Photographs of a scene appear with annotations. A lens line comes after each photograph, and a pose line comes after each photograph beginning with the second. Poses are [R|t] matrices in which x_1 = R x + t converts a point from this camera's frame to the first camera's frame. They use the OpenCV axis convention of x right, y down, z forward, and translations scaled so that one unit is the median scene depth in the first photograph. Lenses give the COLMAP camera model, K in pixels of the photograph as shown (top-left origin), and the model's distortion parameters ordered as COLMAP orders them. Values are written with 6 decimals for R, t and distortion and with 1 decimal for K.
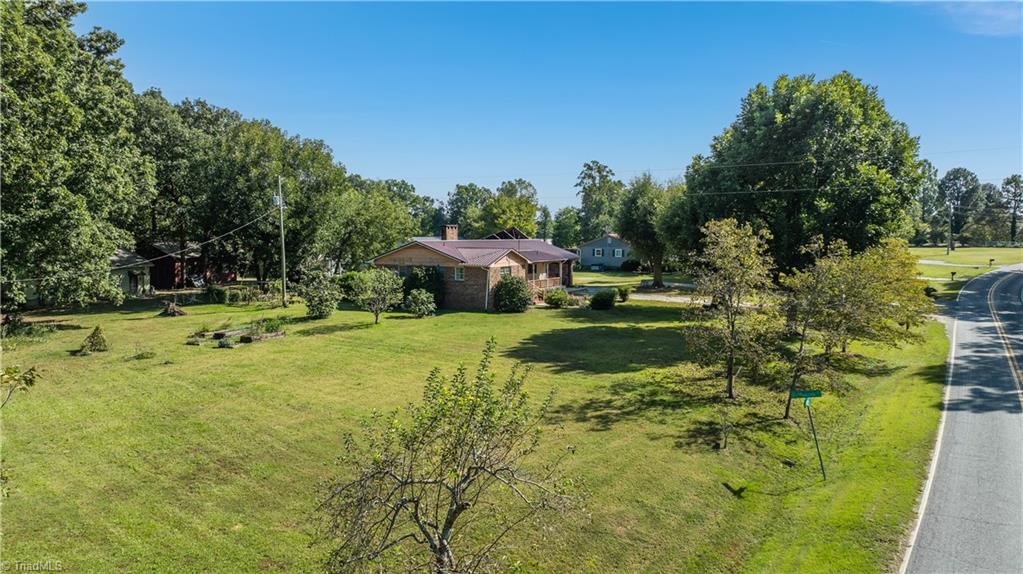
lens RADIAL K [[721.0, 0, 508.9], [0, 721.0, 288.9], [0, 0, 1]] dist [-0.034515, 0.031922]
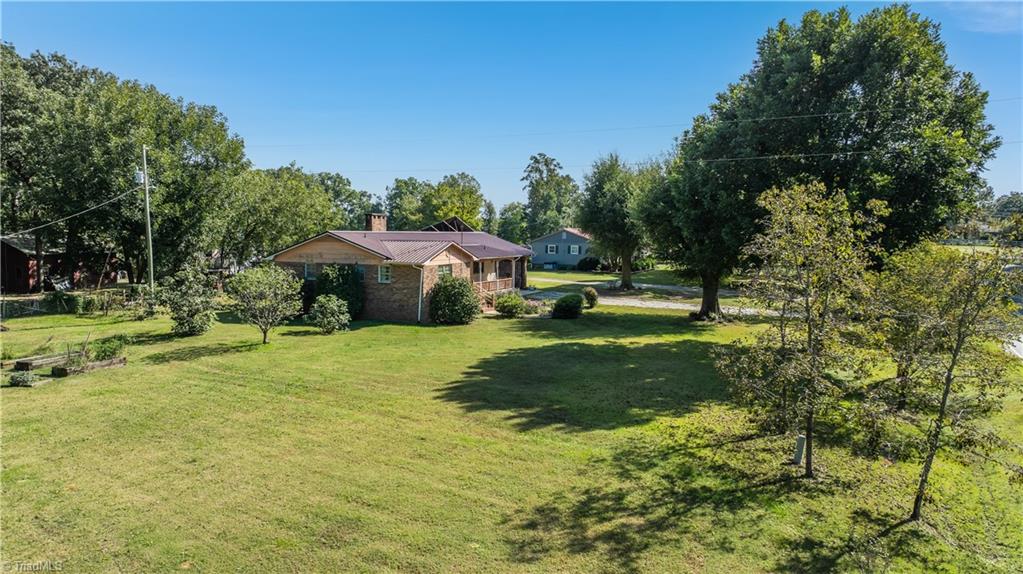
lens RADIAL K [[721.0, 0, 507.6], [0, 721.0, 281.7], [0, 0, 1]] dist [-0.034515, 0.031922]
pose [[0.997027, -0.002929, 0.077001, 0.002971], [0.003603, 0.999956, -0.008614, -0.005280], [-0.076973, 0.008866, 0.996994, 0.213254]]
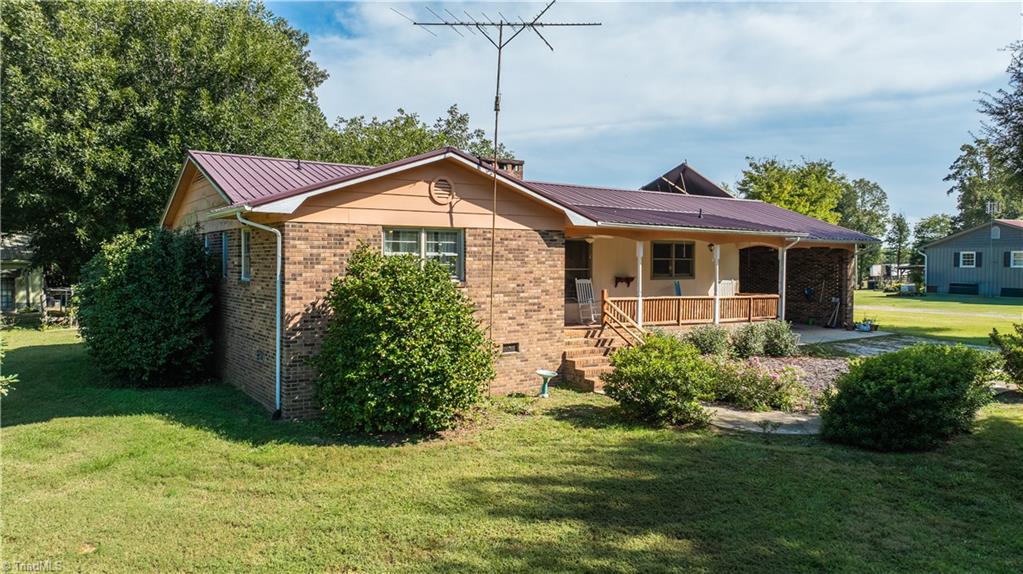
lens RADIAL K [[721.0, 0, 505.2], [0, 721.0, 294.3], [0, 0, 1]] dist [-0.034515, 0.031922]
pose [[0.887158, 0.016591, -0.461168, 0.124157], [-0.035405, 0.998855, -0.032176, -0.002102], [0.460106, 0.044873, 0.886729, 0.769627]]
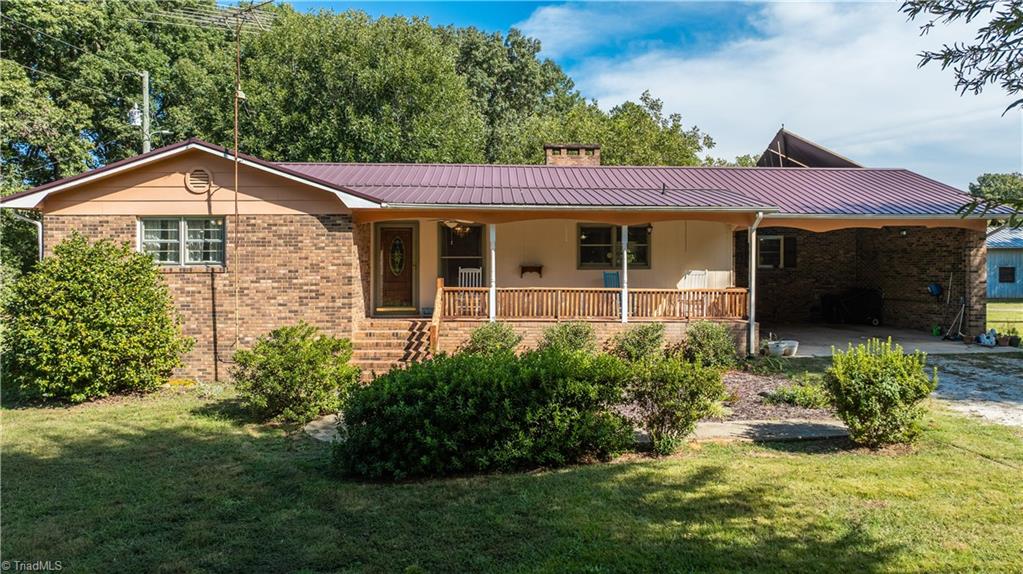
lens RADIAL K [[721.0, 0, 511.5], [0, 721.0, 280.1], [0, 0, 1]] dist [-0.034515, 0.031922]
pose [[0.541464, 0.010179, -0.840662, 0.258522], [-0.061114, 0.997758, -0.027281, -0.008369], [0.838500, 0.066148, 0.540872, 0.922895]]
